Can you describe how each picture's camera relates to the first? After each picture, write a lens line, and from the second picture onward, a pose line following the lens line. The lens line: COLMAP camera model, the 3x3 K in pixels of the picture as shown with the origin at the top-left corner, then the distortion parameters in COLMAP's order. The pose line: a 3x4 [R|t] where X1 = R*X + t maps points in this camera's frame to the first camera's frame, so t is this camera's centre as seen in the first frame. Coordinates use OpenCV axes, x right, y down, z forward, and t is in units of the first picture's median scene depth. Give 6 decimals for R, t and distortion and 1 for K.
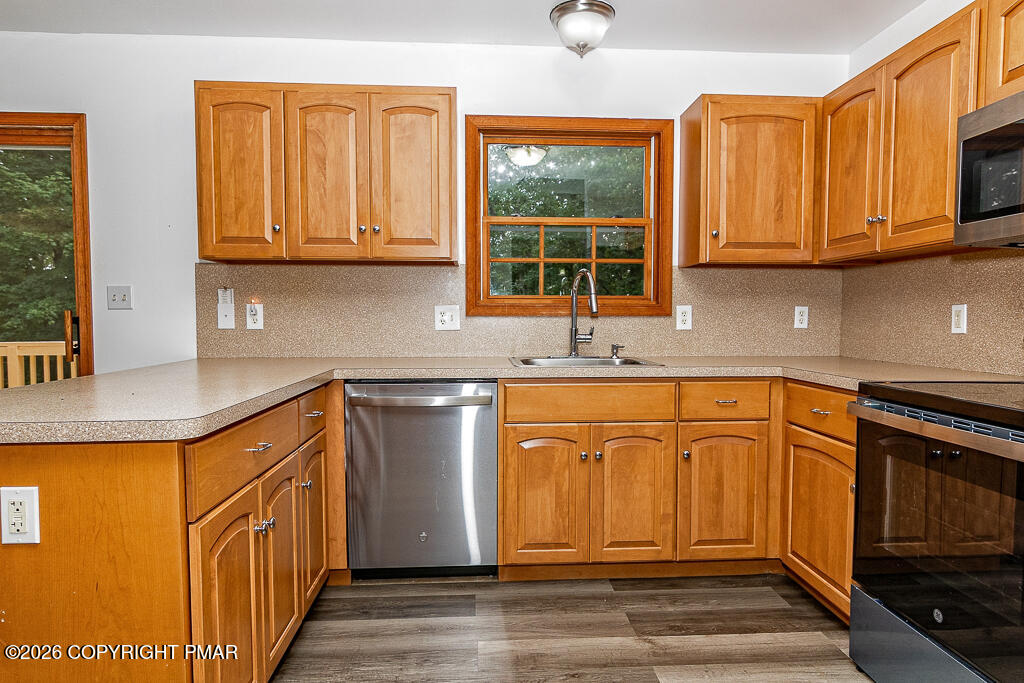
lens RADIAL K [[621.0, 0, 517.2], [0, 621.0, 348.9], [0, 0, 1]] dist [0.002086, 0.001953]
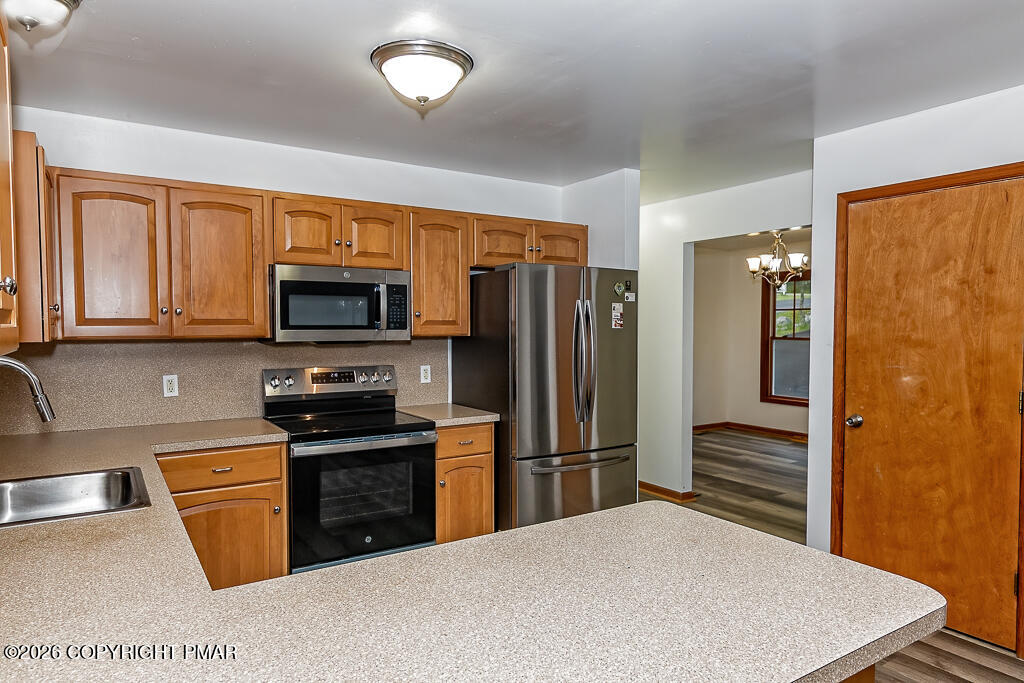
lens RADIAL K [[641.3, 0, 512.0], [0, 641.3, 341.5], [0, 0, 1]] dist [-0.000312, 0.000137]
pose [[-0.486853, -0.022896, 0.873184, -0.804347], [0.045776, 0.997614, 0.051681, -0.171389], [-0.872284, 0.065132, -0.484643, 0.968755]]
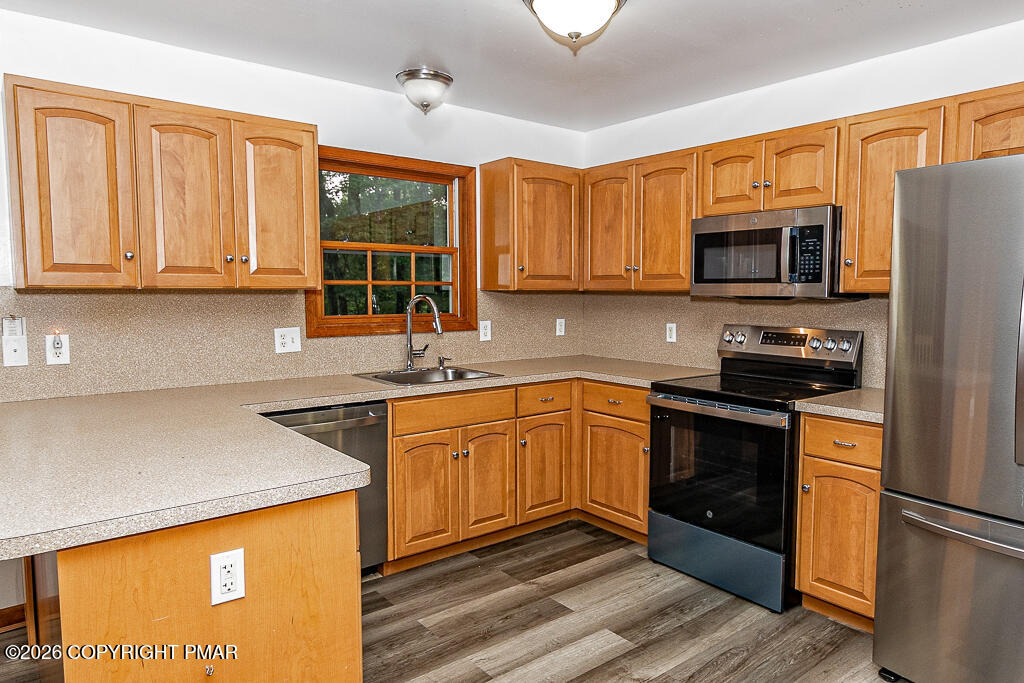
lens RADIAL K [[662.8, 0, 556.2], [0, 662.8, 340.3], [0, 0, 1]] dist [0.002247, 0.001886]
pose [[0.802006, -0.043444, 0.595734, -0.487080], [0.028362, 0.998996, 0.034670, -0.089959], [-0.596642, -0.010909, 0.802434, -0.155252]]
